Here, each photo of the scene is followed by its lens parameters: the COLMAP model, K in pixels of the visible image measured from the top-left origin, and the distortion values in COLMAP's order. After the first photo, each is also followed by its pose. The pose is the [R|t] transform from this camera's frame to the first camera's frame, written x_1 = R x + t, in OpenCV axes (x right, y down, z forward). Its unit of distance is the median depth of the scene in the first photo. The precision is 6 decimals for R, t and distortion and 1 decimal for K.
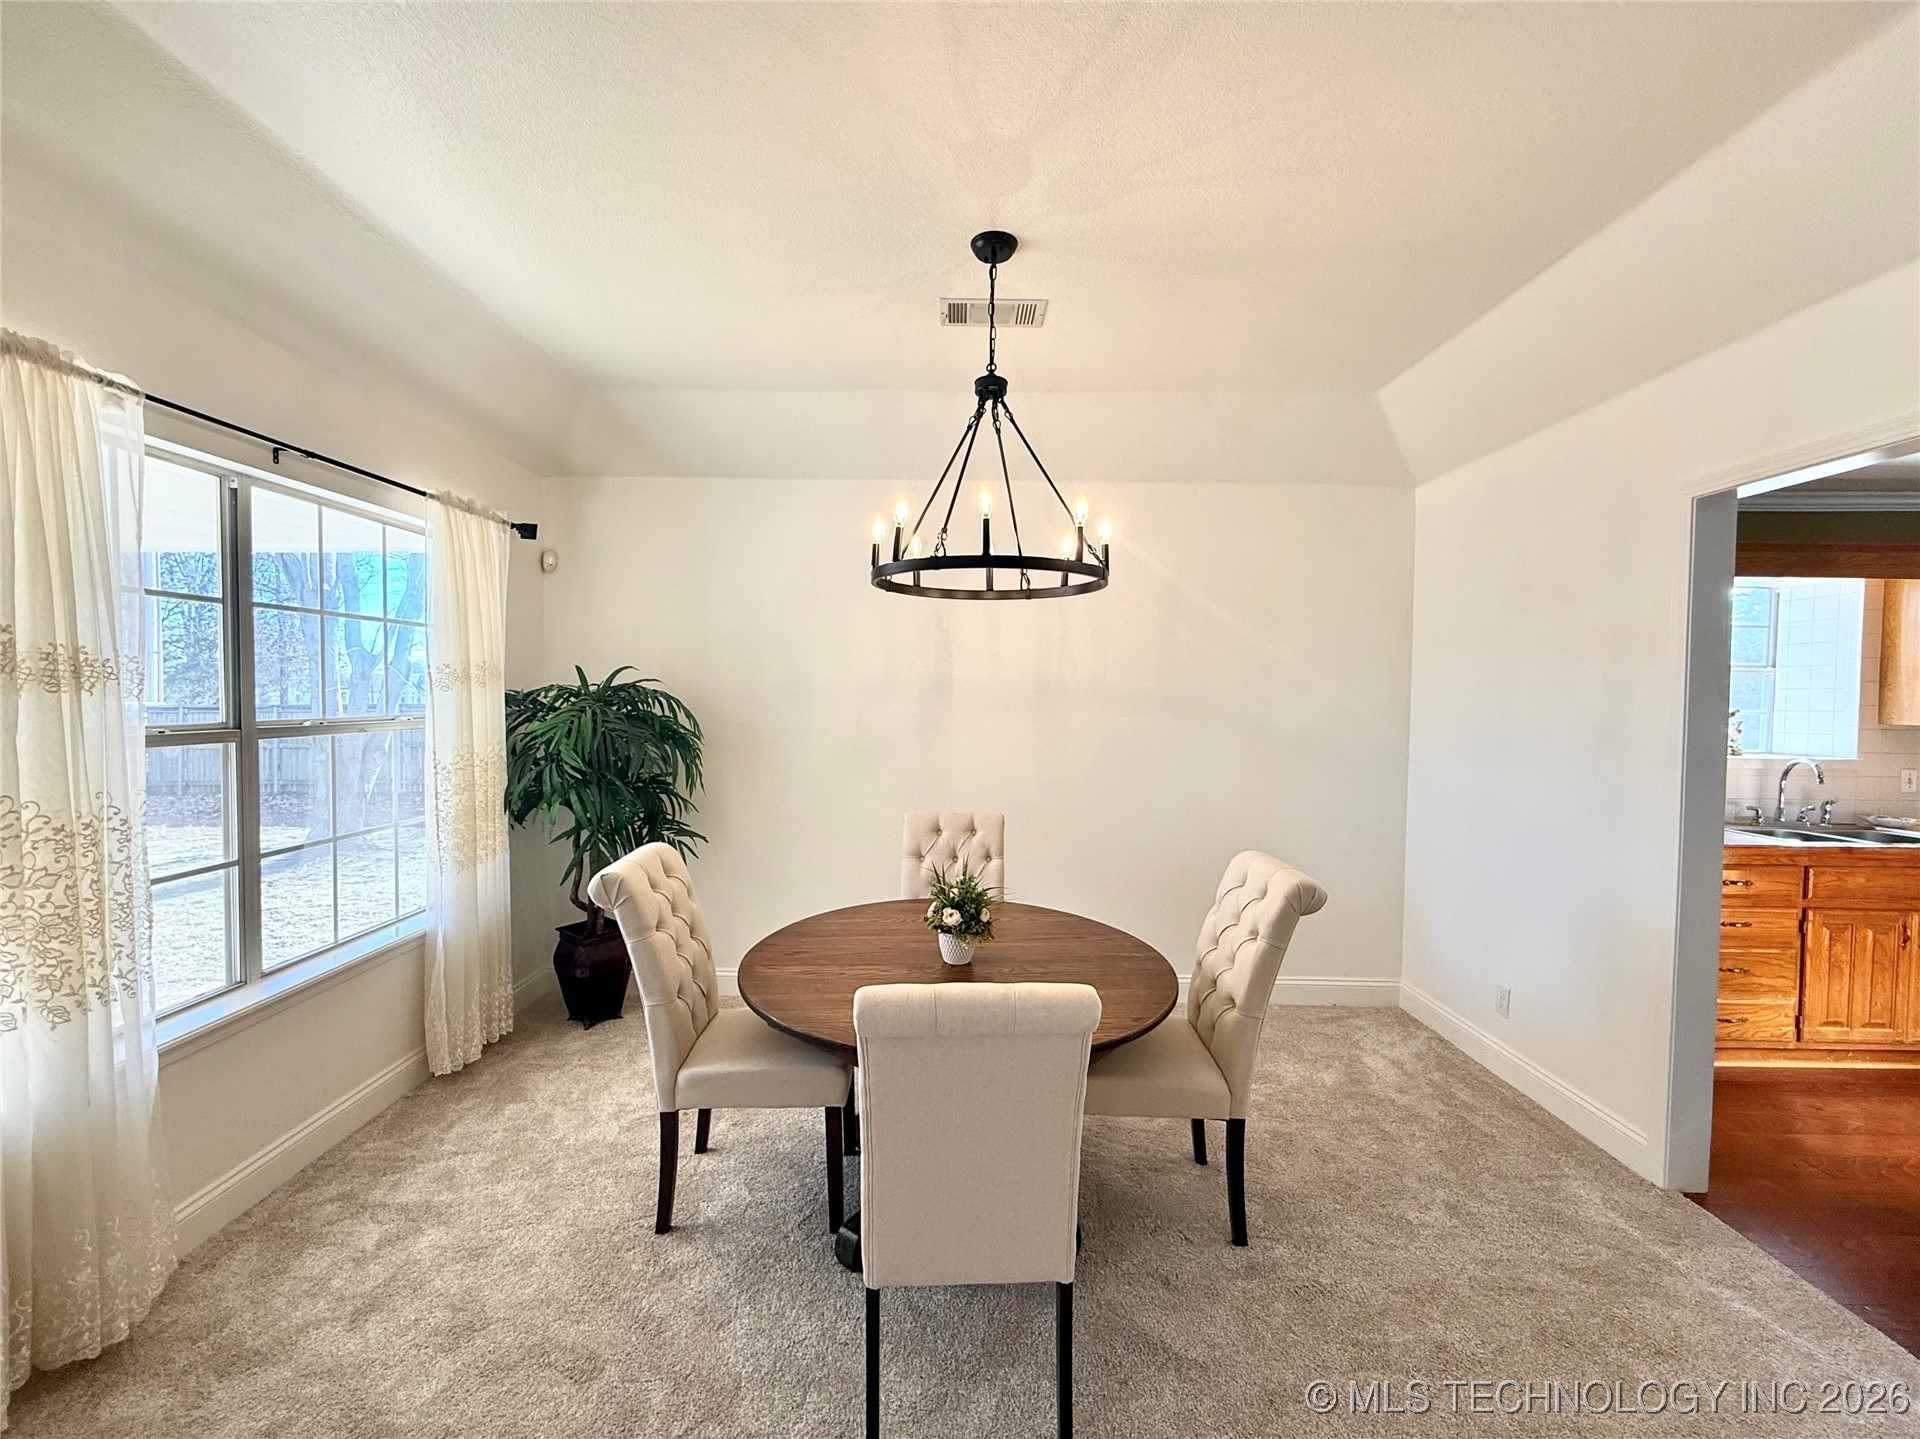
lens RADIAL K [[708.5, 0, 947.2], [0, 708.5, 726.9], [0, 0, 1]] dist [-0.002020, 0.000141]
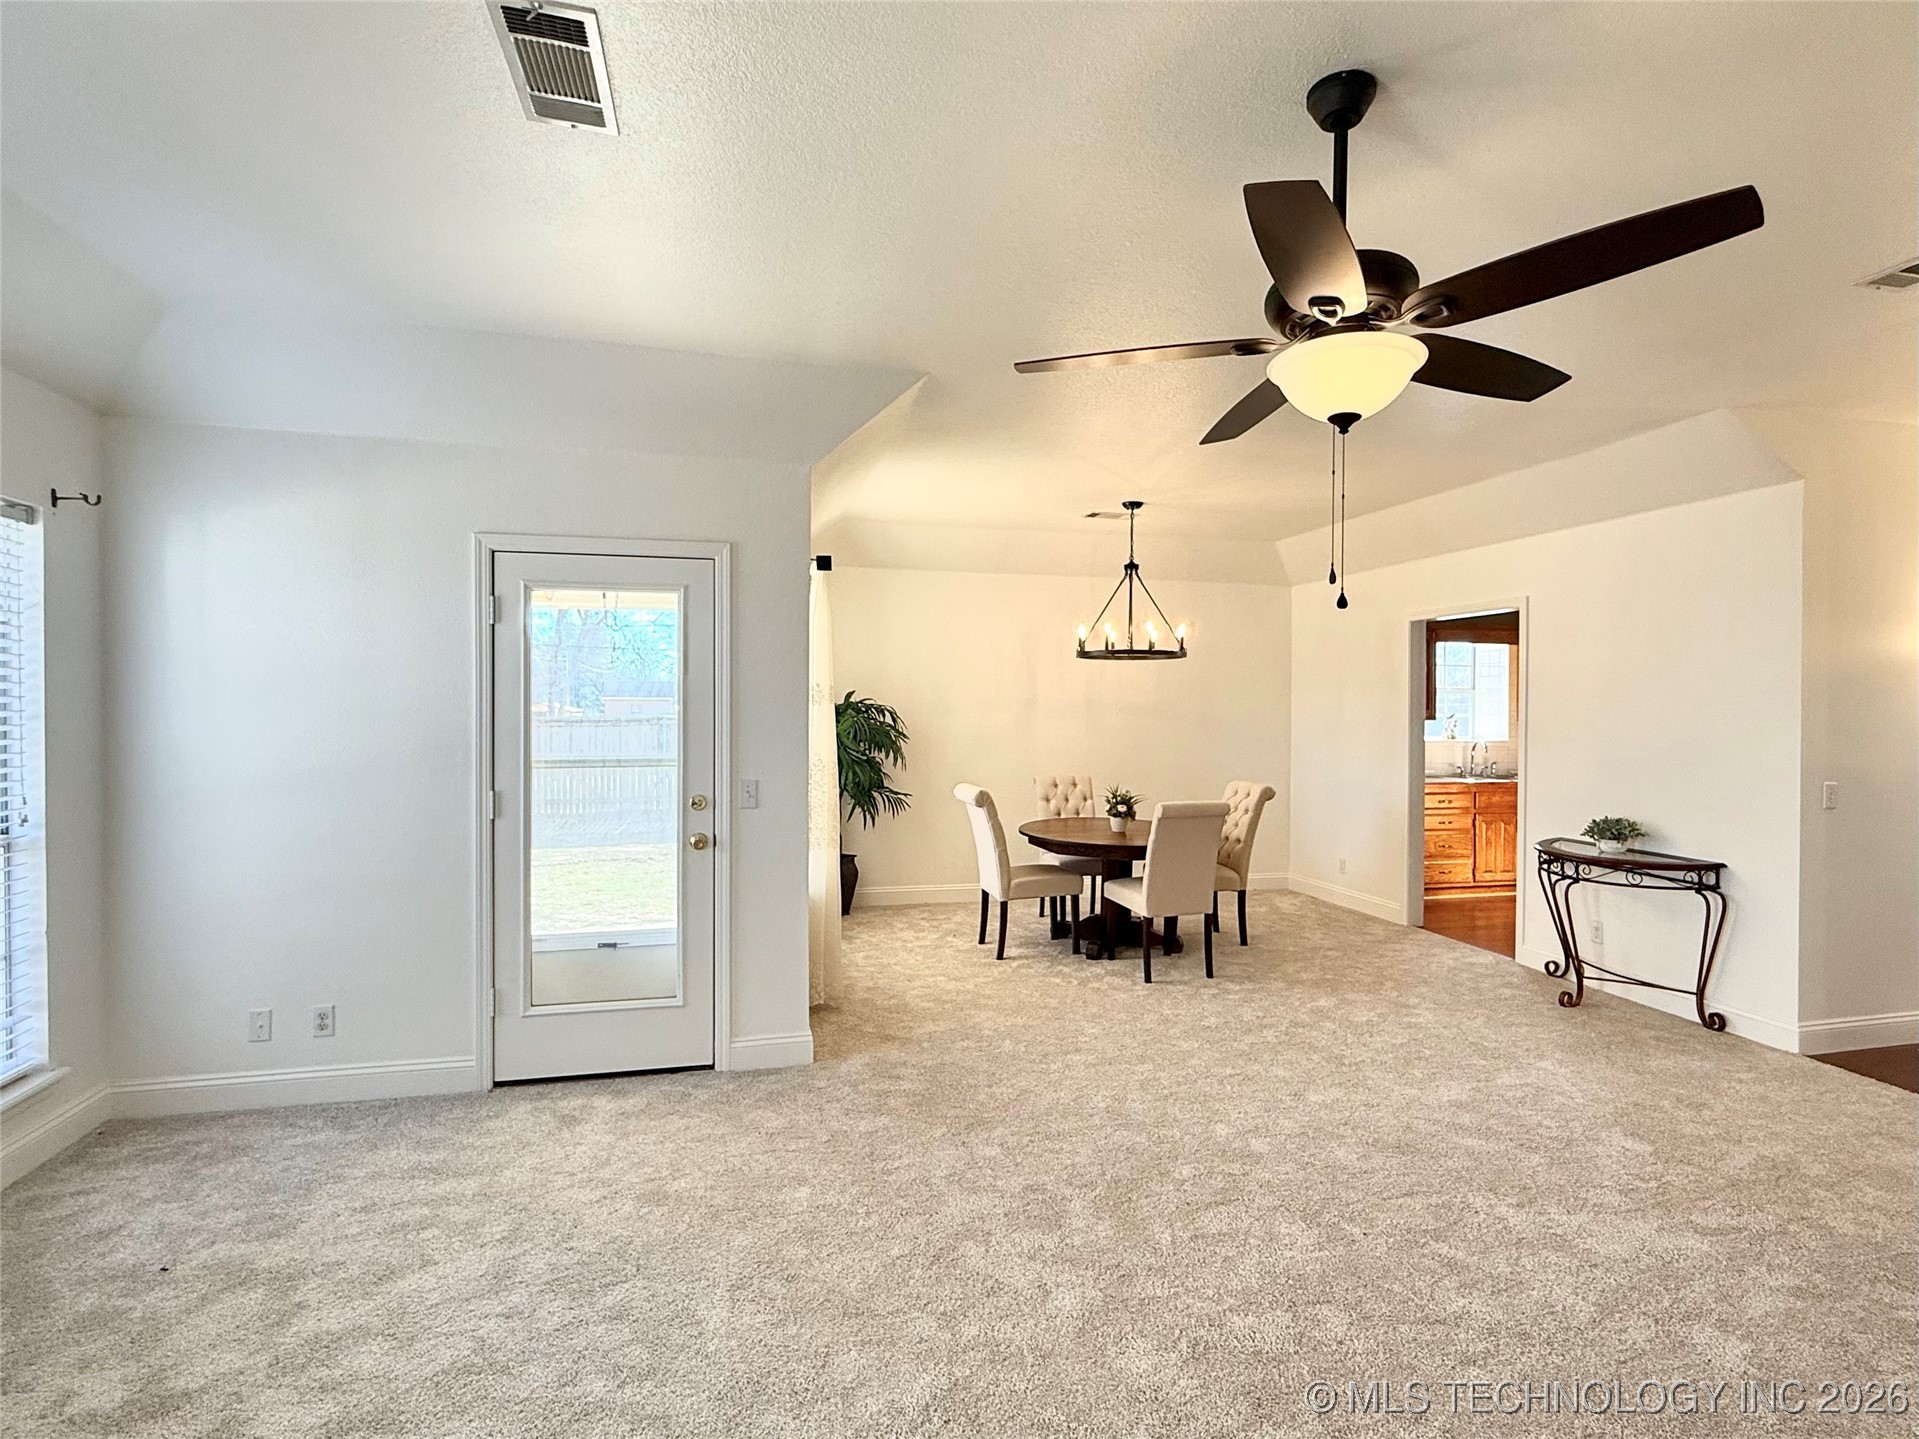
lens RADIAL K [[770.8, 0, 964.2], [0, 770.8, 722.0], [0, 0, 1]] dist [0.002885, -0.000942]
pose [[0.977362, -0.008131, 0.211418, -0.640077], [0.012284, 0.999756, -0.018338, 0.022578], [-0.211218, 0.020520, 0.977224, -0.816743]]
